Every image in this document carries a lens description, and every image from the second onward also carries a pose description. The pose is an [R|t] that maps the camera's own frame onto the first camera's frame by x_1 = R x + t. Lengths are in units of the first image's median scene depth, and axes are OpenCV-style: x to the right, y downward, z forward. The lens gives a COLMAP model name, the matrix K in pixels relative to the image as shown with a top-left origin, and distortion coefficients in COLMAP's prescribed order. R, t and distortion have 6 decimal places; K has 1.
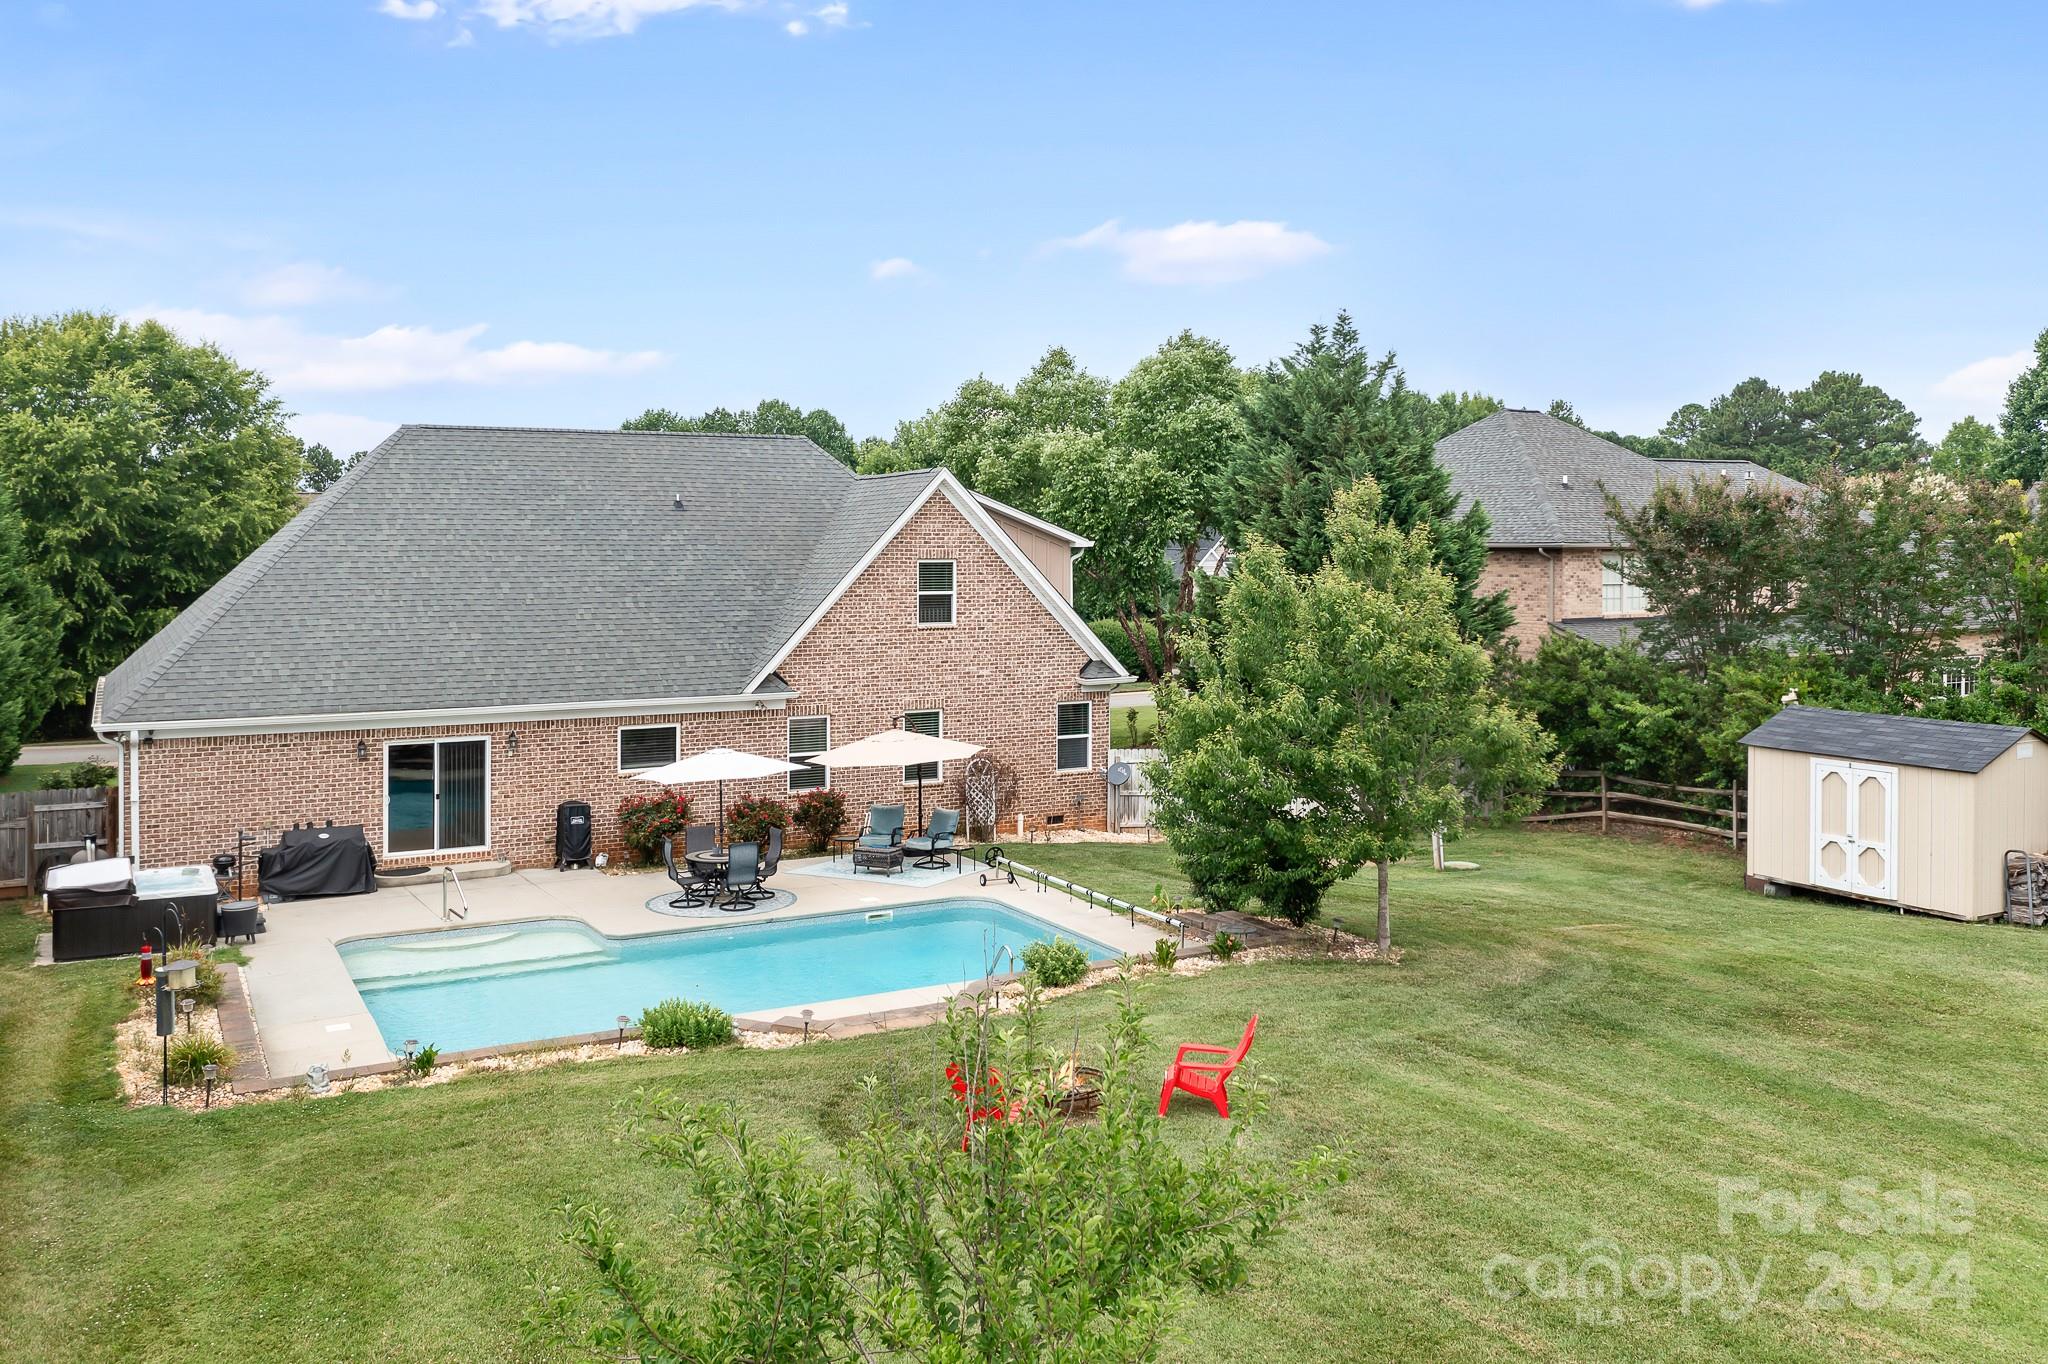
lens RADIAL K [[1693.8, 0, 1024.0], [0, 1693.8, 682.0], [0, 0, 1]] dist [-0.004768, -0.006570]
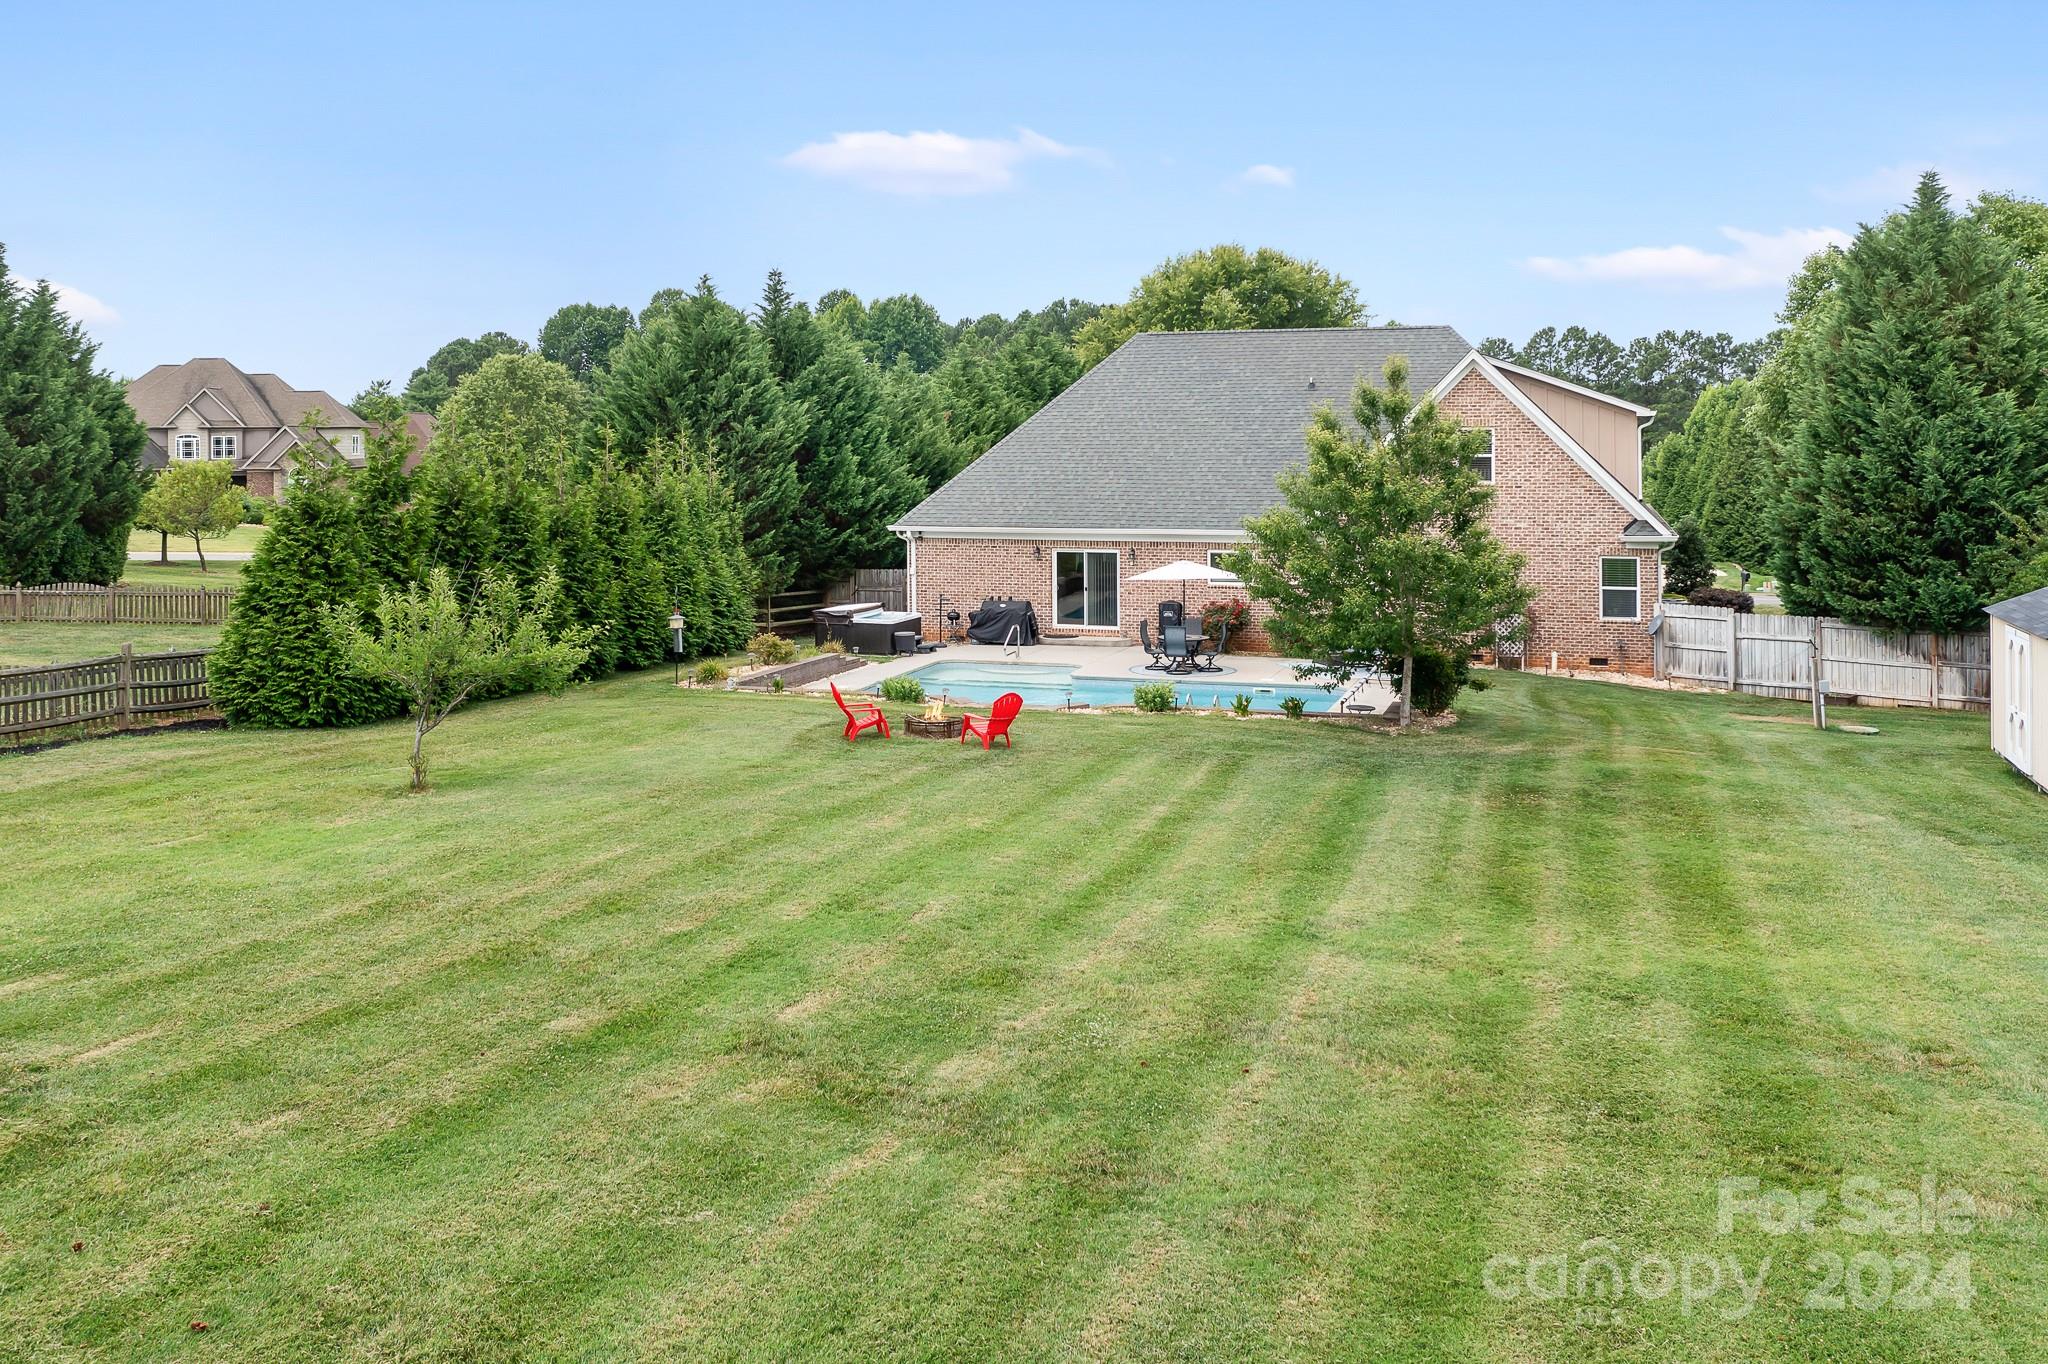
lens RADIAL K [[1693.8, 0, 1024.0], [0, 1693.8, 682.0], [0, 0, 1]] dist [-0.004768, -0.006570]
pose [[0.689790, 0.103419, -0.716585, 0.656361], [-0.055704, 0.994393, 0.089892, 0.017904], [0.721863, -0.022089, 0.691683, -0.059068]]
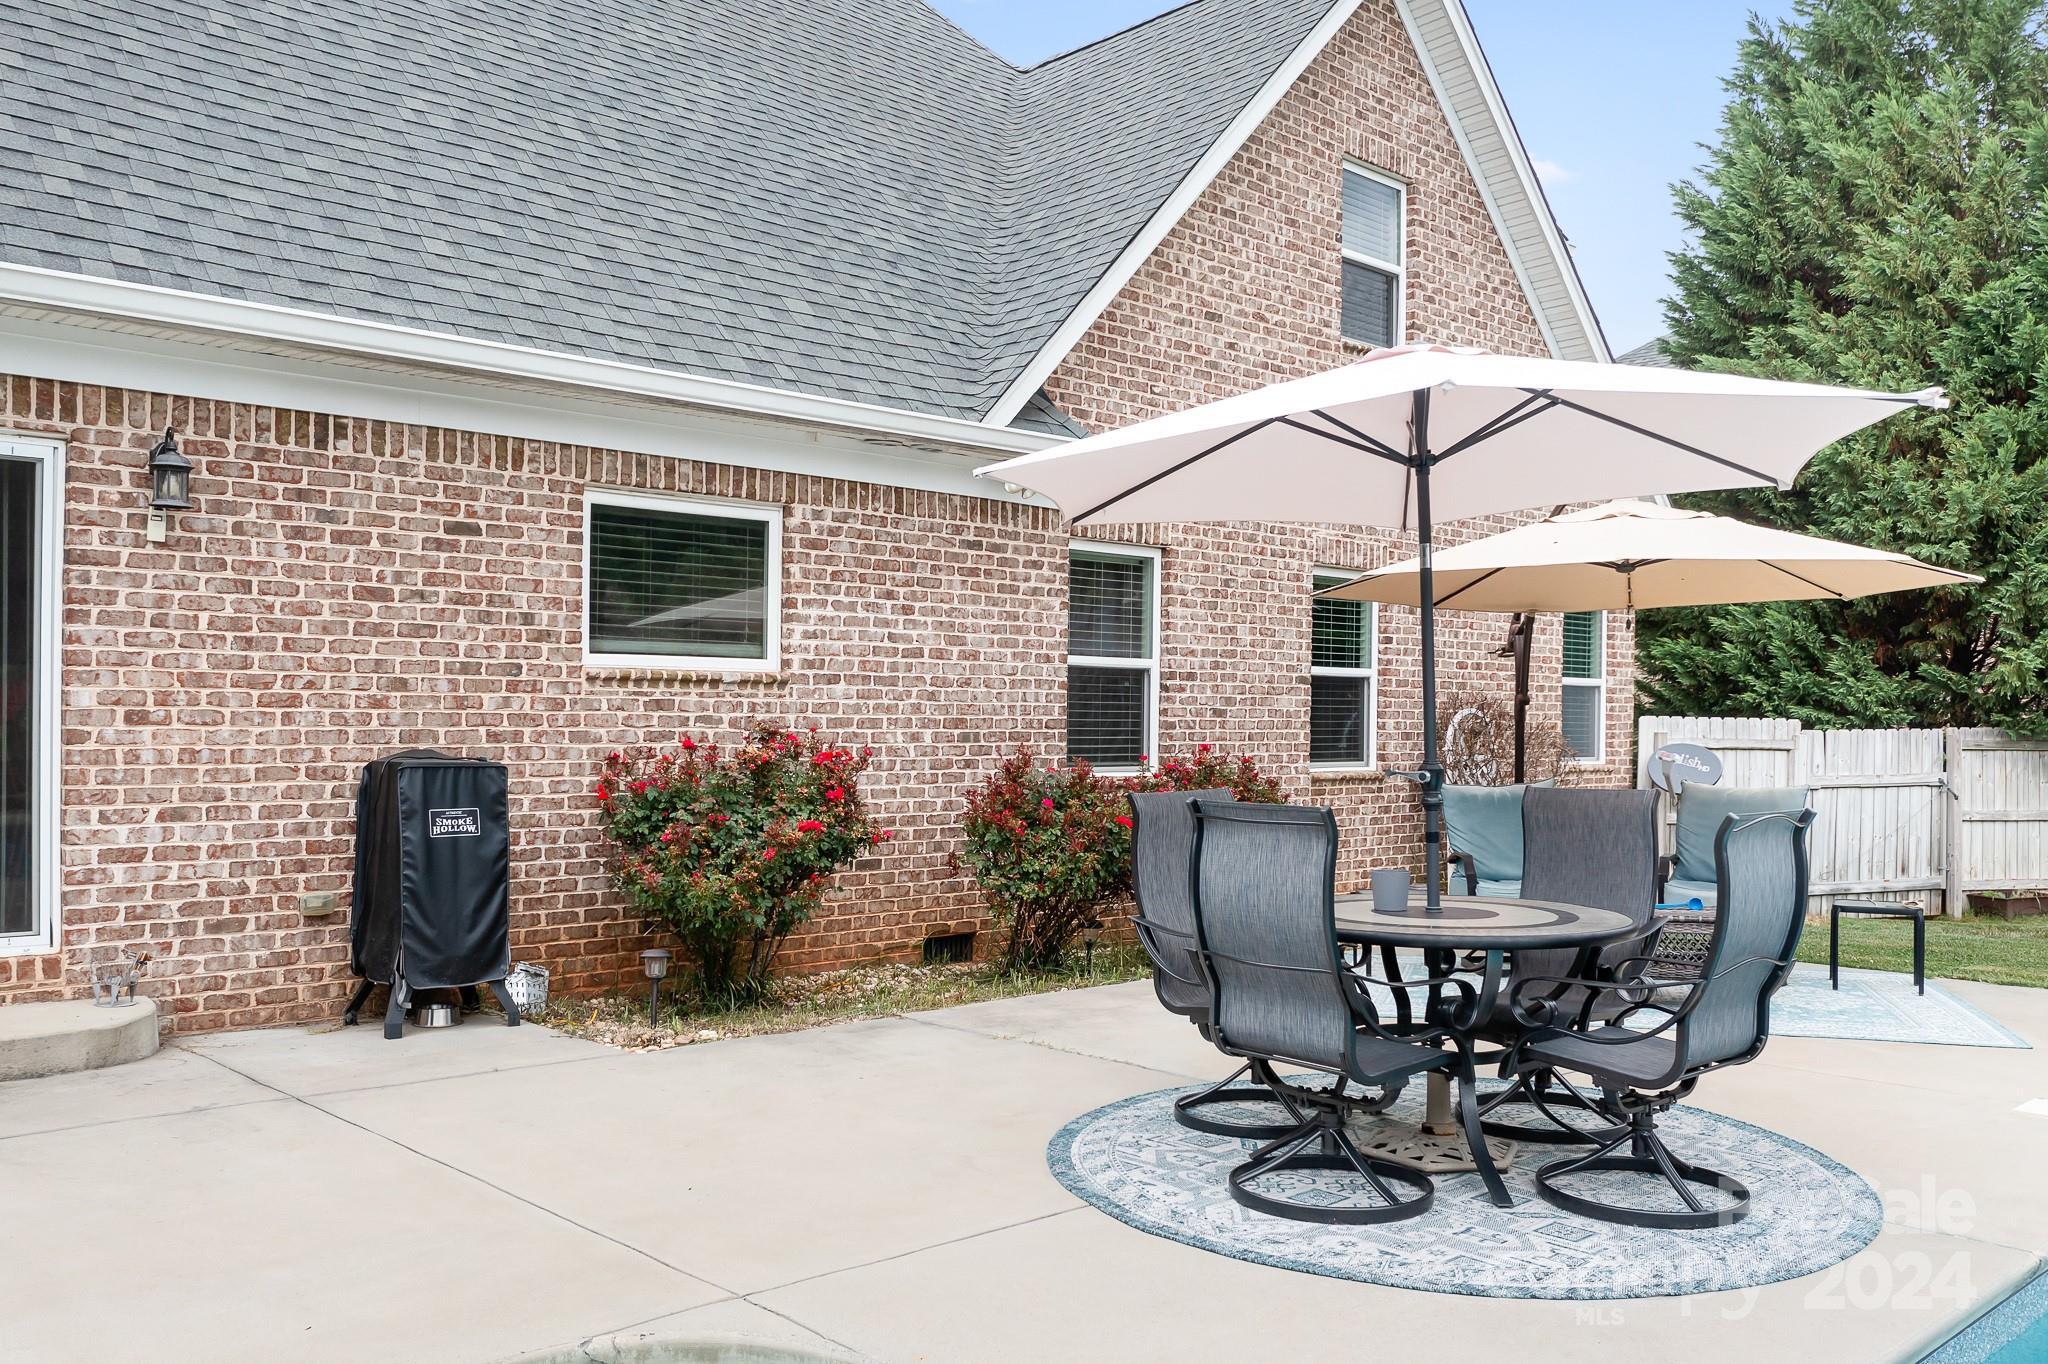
lens RADIAL K [[1664.2, 0, 1023.9], [0, 1664.2, 811.9], [0, 0, 1]] dist [-0.011620, -0.005782]
pose [[0.967393, -0.003565, 0.253255, -0.241017], [0.011601, 0.999475, -0.030247, 0.086690], [-0.253015, 0.032198, 0.966927, 0.736853]]
